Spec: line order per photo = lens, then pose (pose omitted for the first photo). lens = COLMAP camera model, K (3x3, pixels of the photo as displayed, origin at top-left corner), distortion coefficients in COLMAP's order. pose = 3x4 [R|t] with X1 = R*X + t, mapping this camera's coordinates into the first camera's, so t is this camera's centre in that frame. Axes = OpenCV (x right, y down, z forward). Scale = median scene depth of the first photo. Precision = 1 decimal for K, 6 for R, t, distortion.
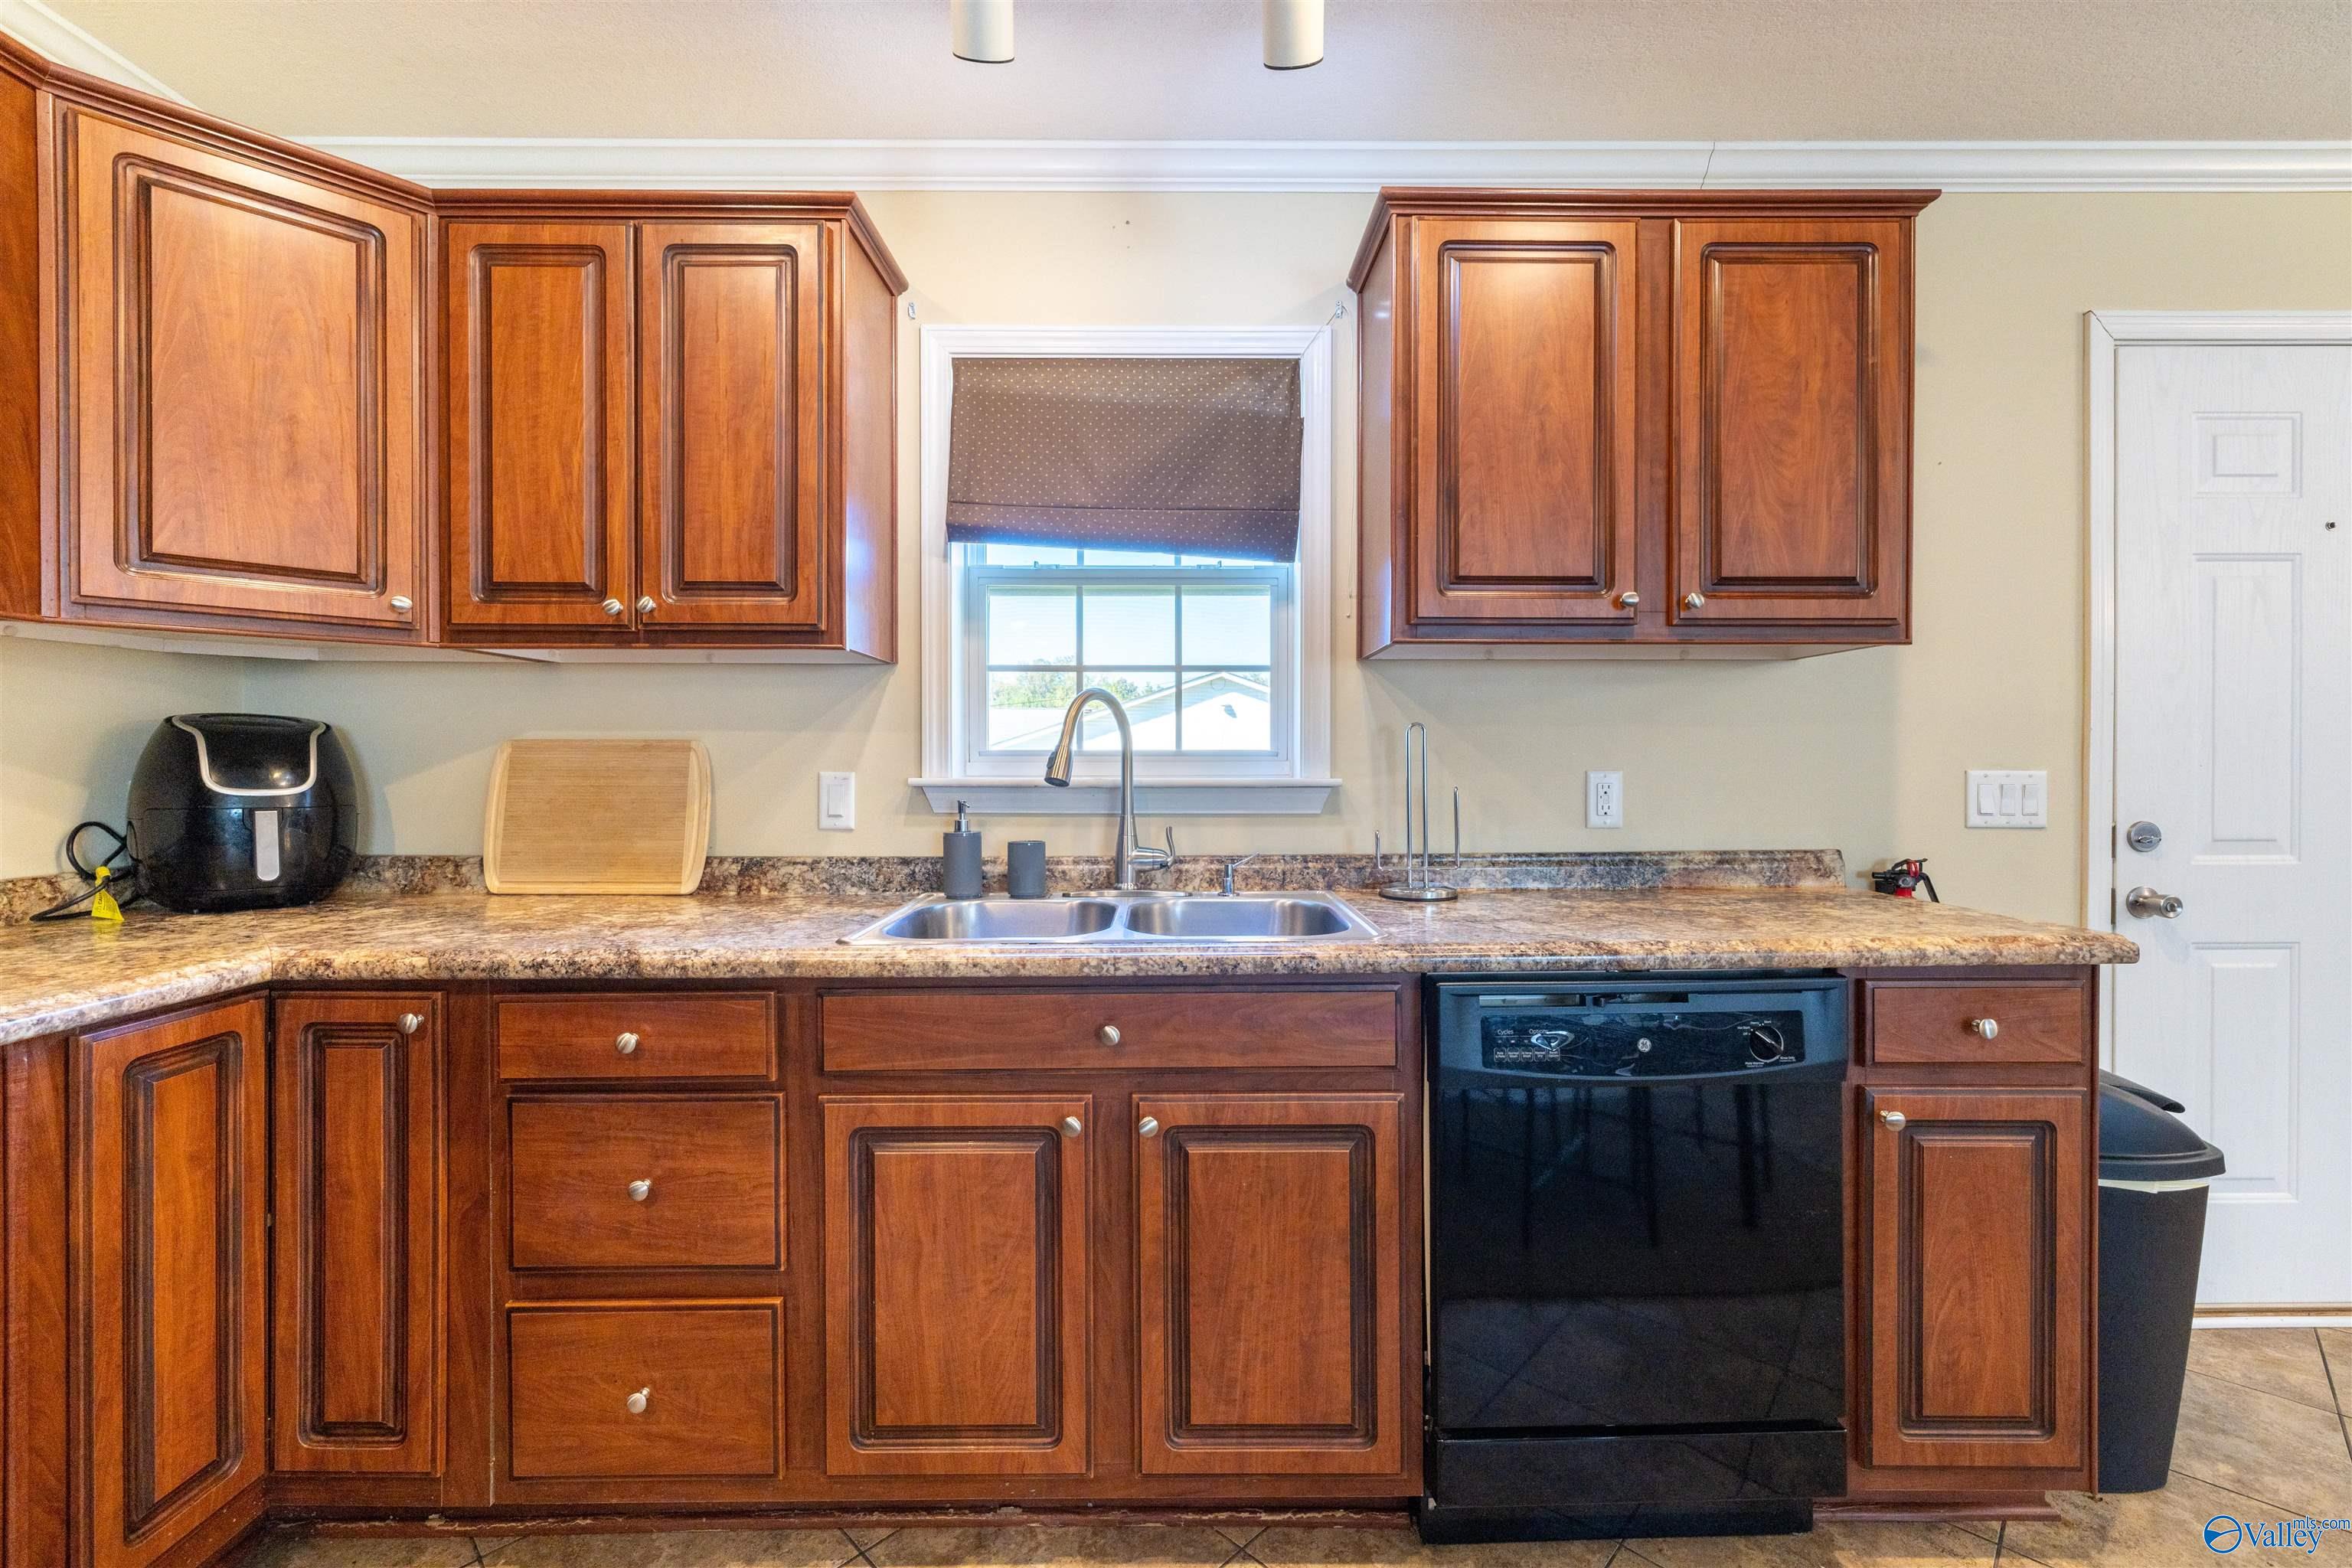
lens RADIAL K [[984.9, 0, 1176.6], [0, 984.9, 770.7], [0, 0, 1]] dist [0.000164, -0.000144]
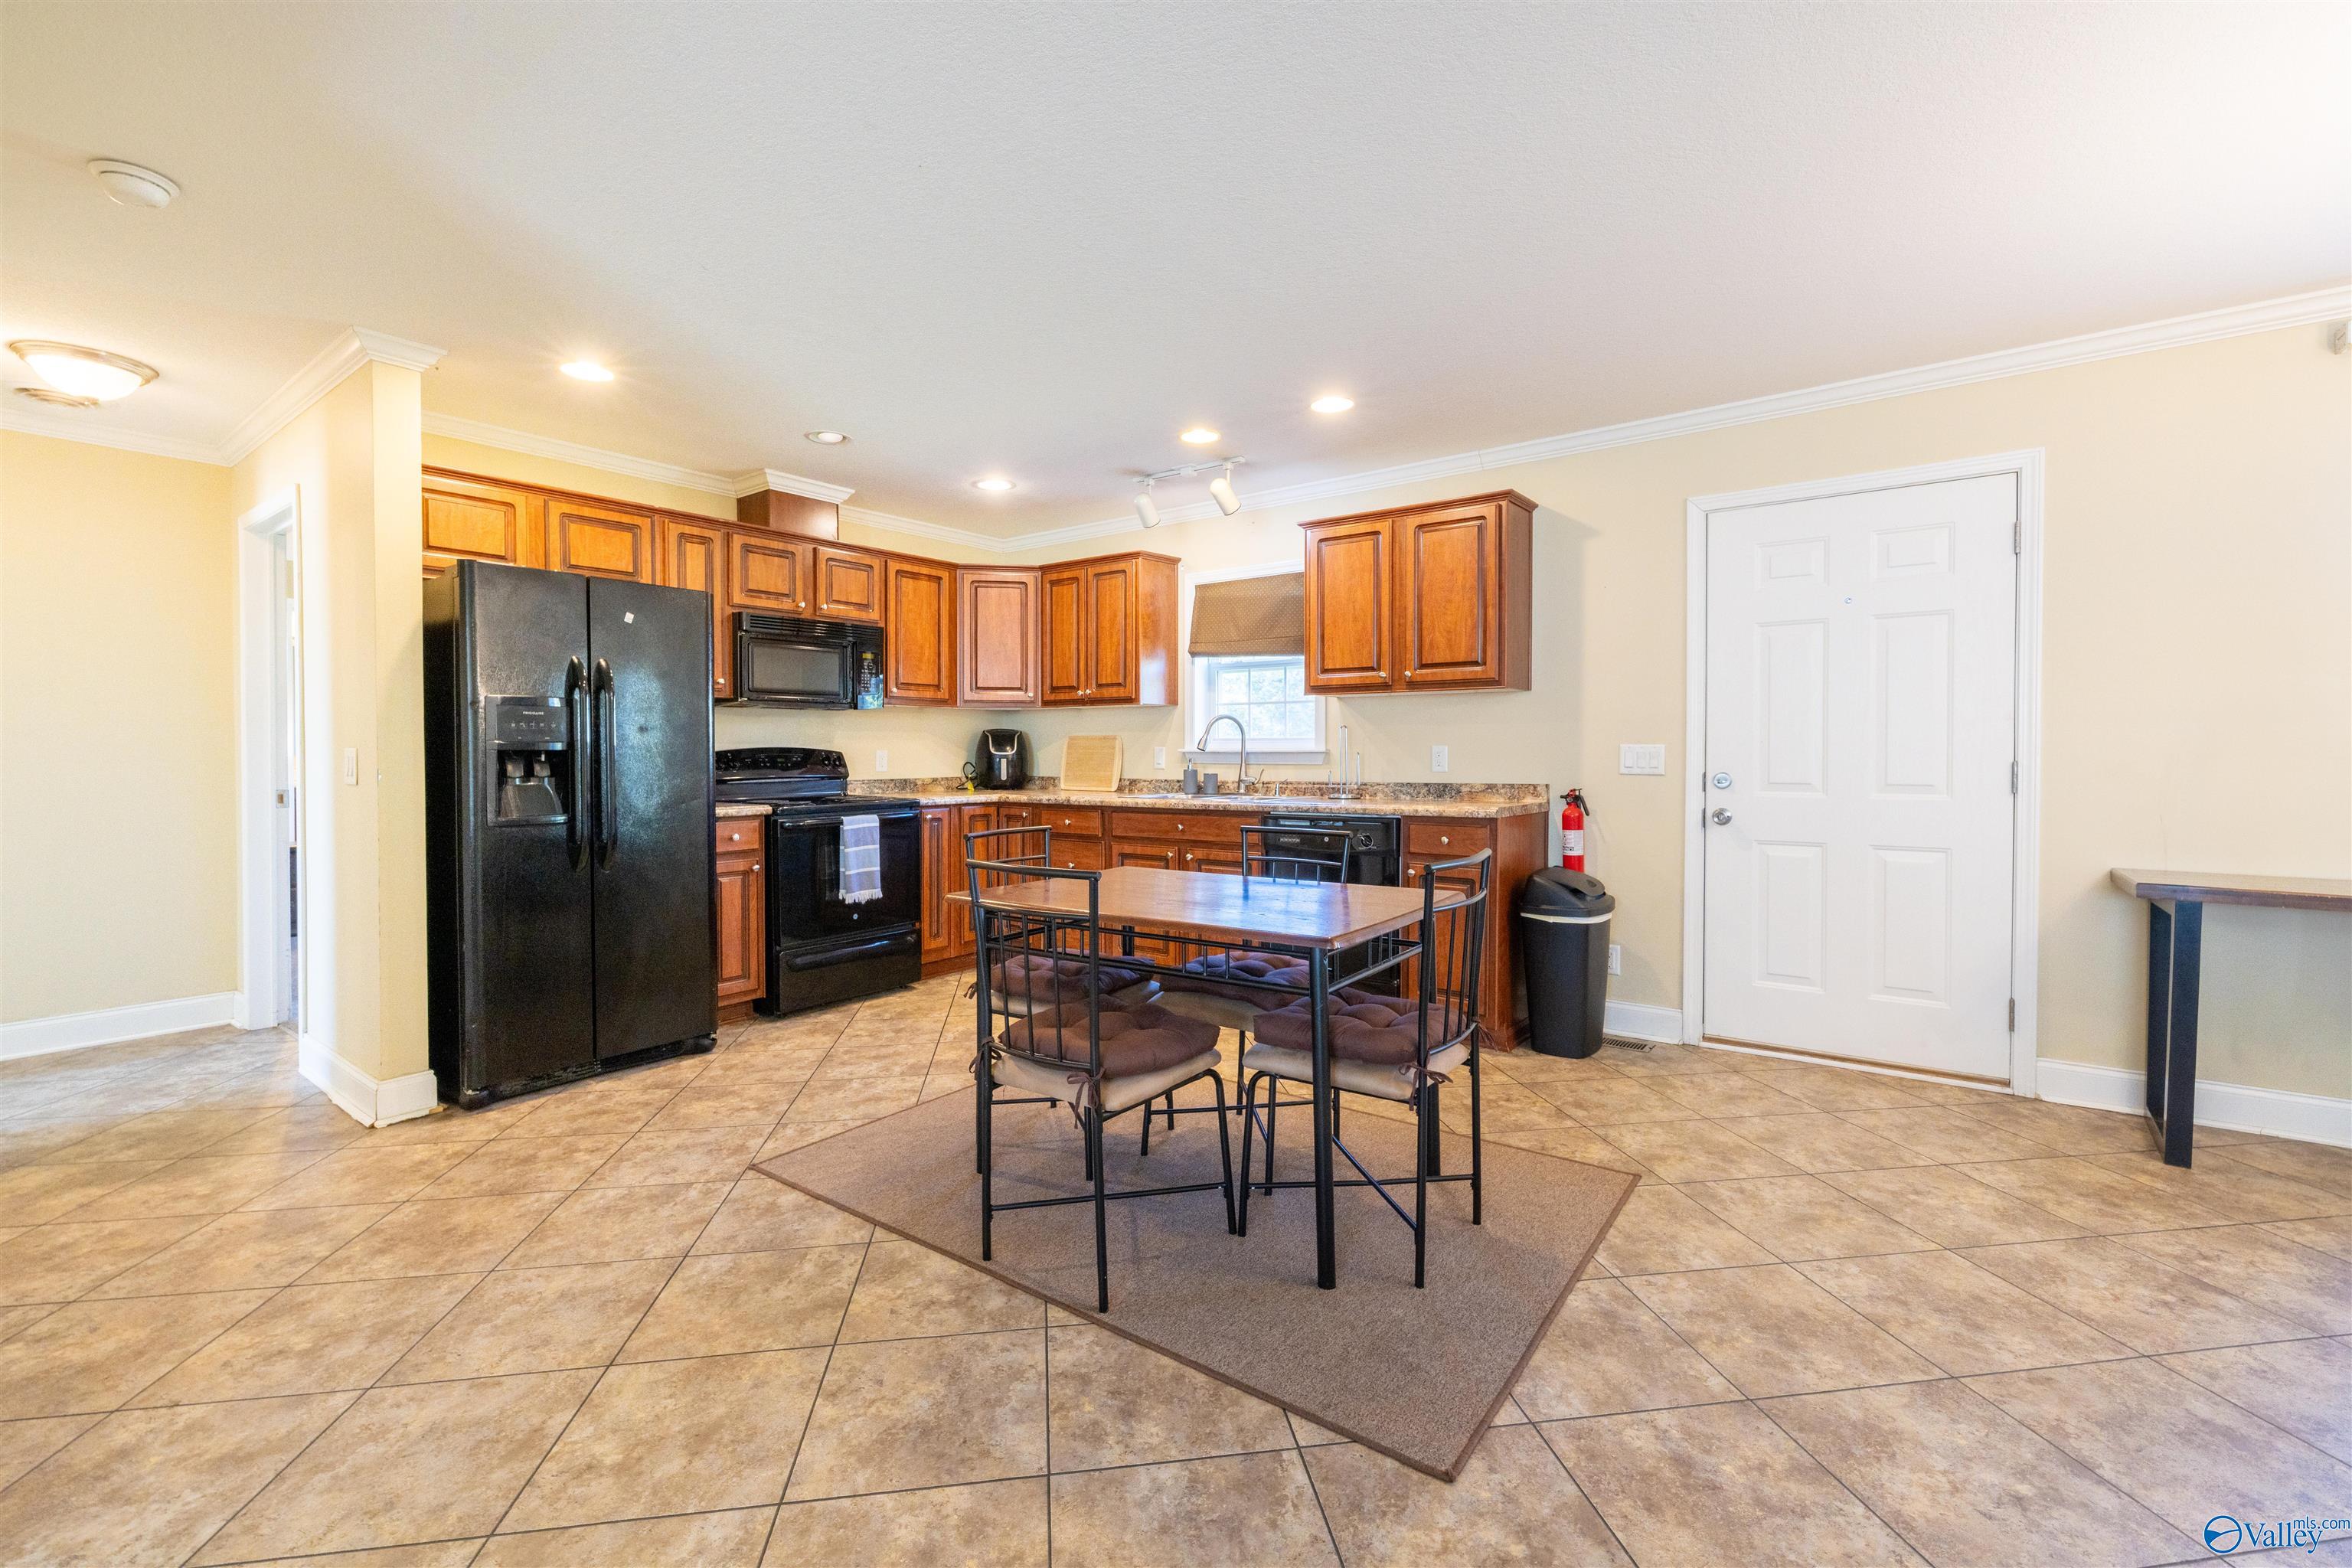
lens RADIAL K [[984.9, 0, 1169.9], [0, 984.9, 773.0], [0, 0, 1]] dist [0.000164, -0.000144]
pose [[0.794585, 0.013355, -0.607006, 1.535137], [-0.004321, 0.999857, 0.016342, 0.033175], [0.607138, -0.010362, 0.794529, -1.293681]]
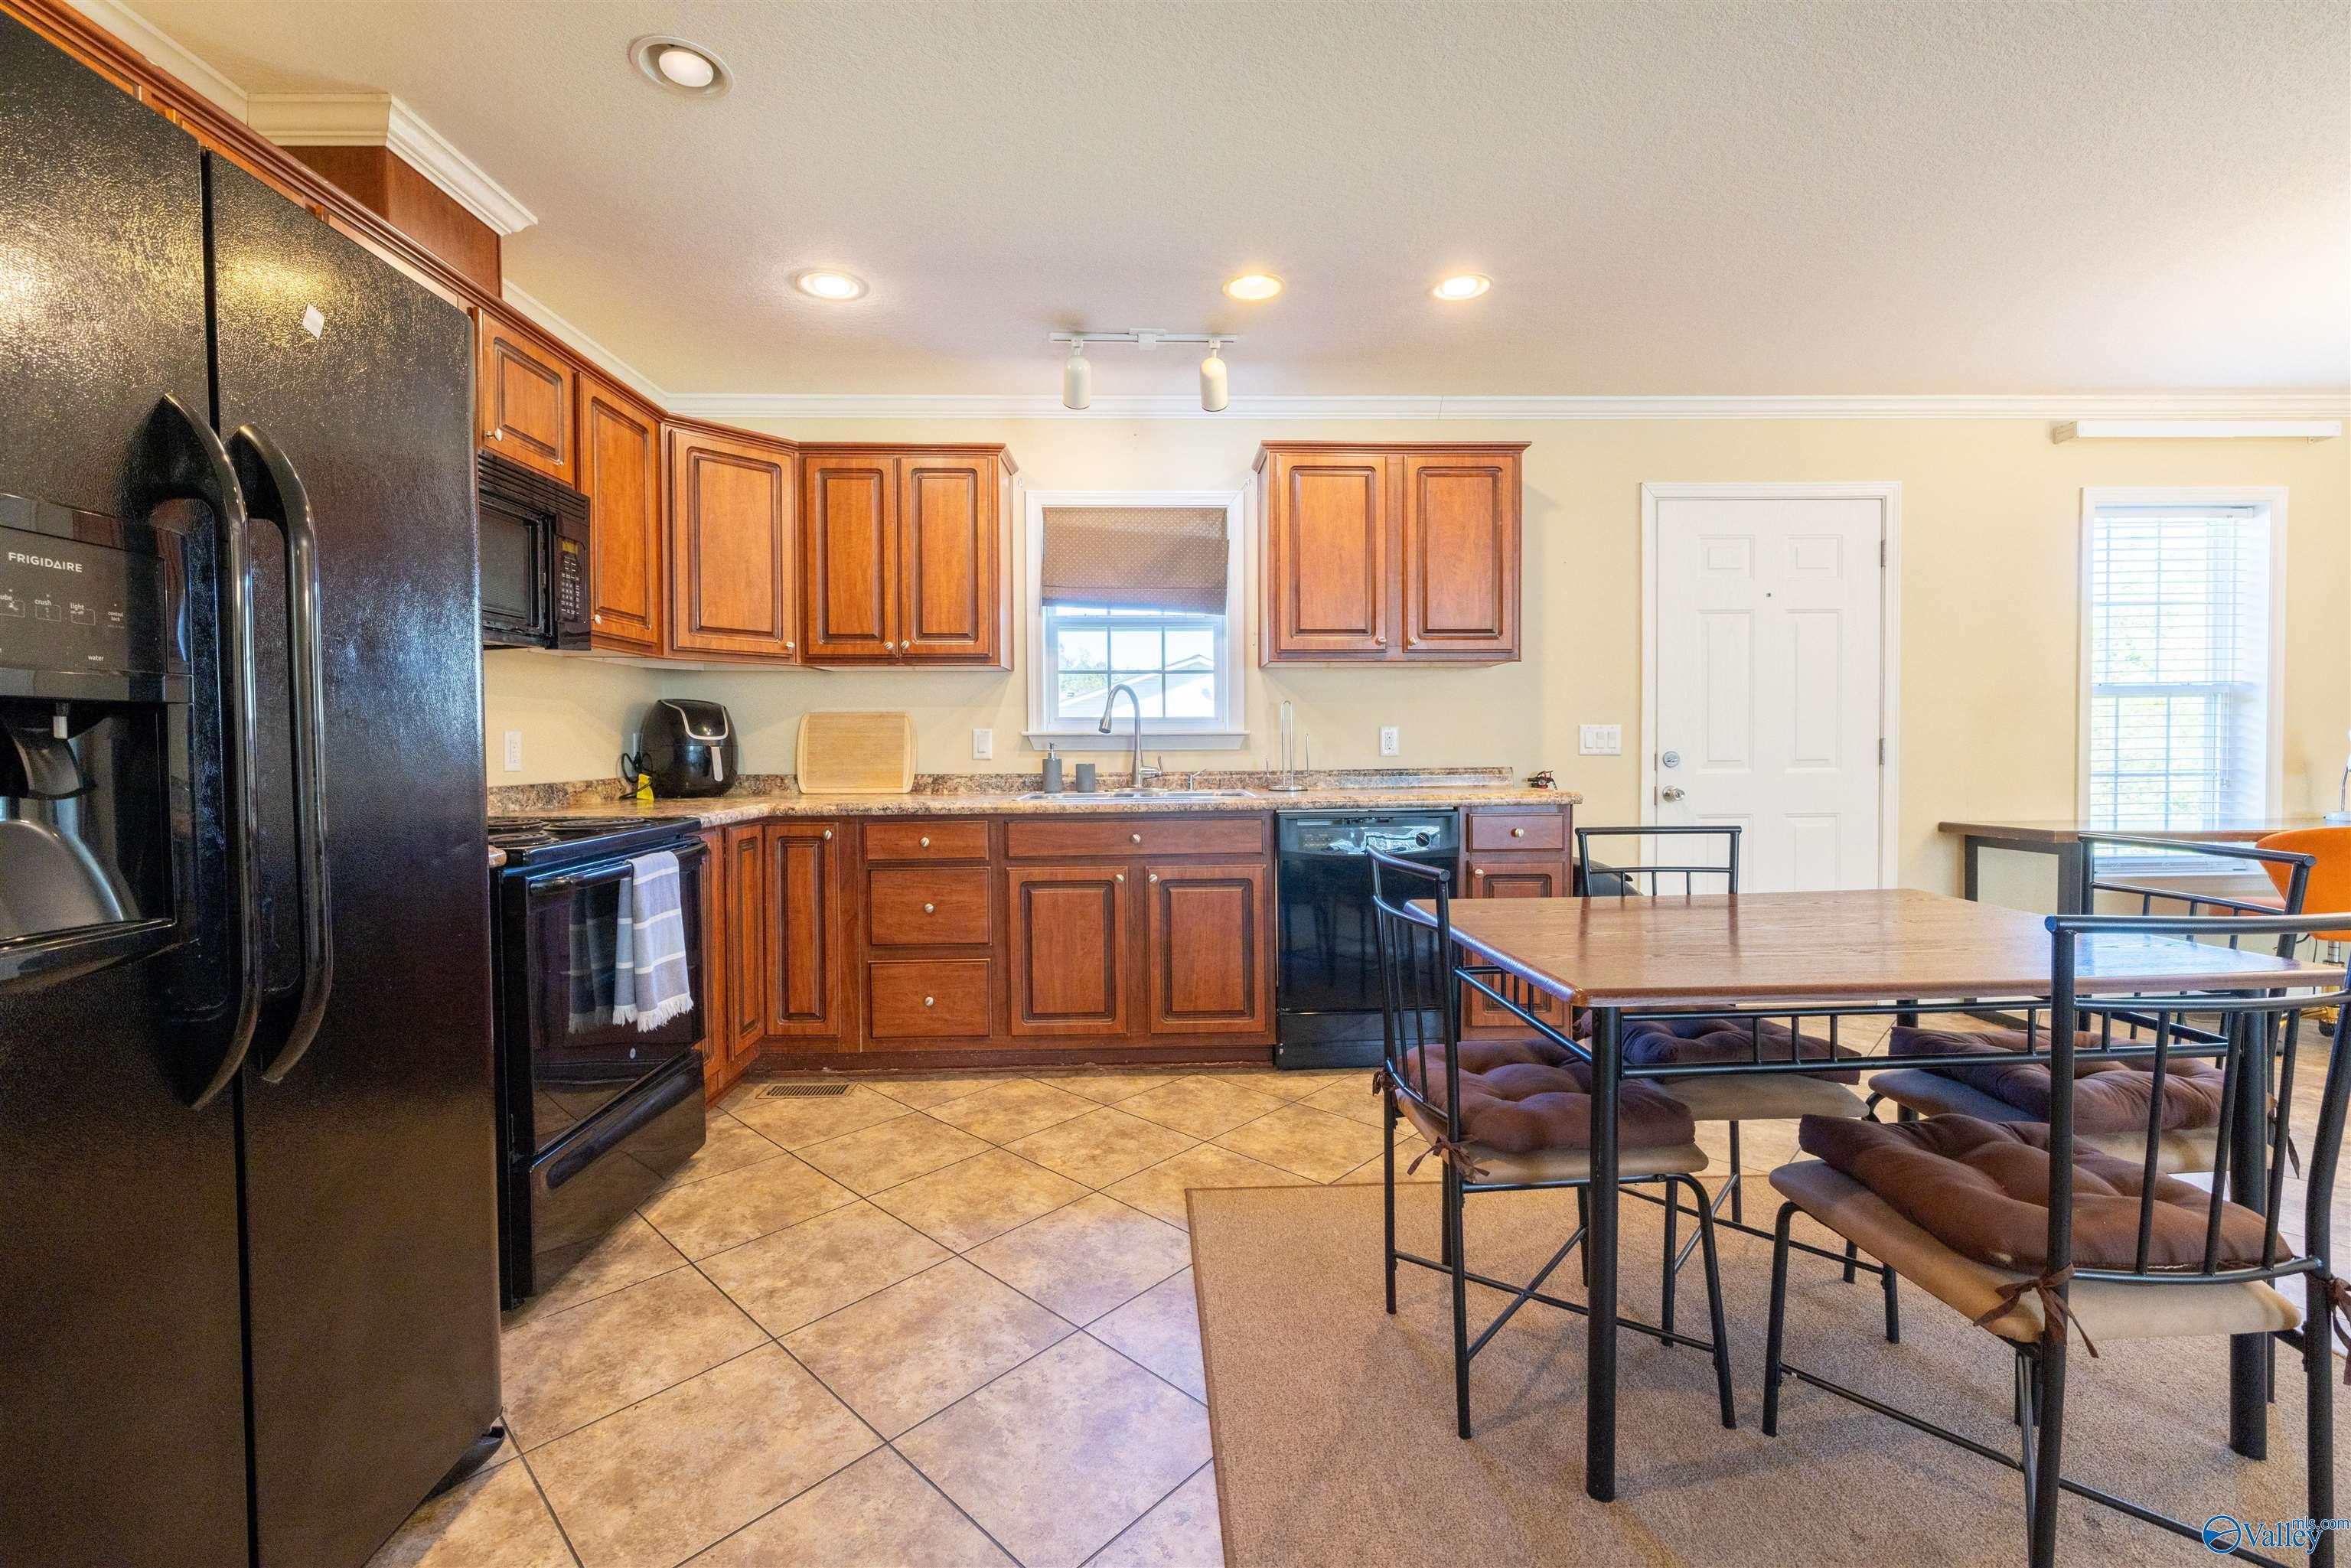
lens RADIAL K [[984.5, 0, 1170.8], [0, 984.5, 768.6], [0, 0, 1]] dist [0.000164, -0.000144]
pose [[0.999798, -0.005796, 0.019225, -0.025305], [0.005463, 0.999835, 0.017318, 0.056691], [-0.019323, -0.017209, 0.999665, -1.060440]]
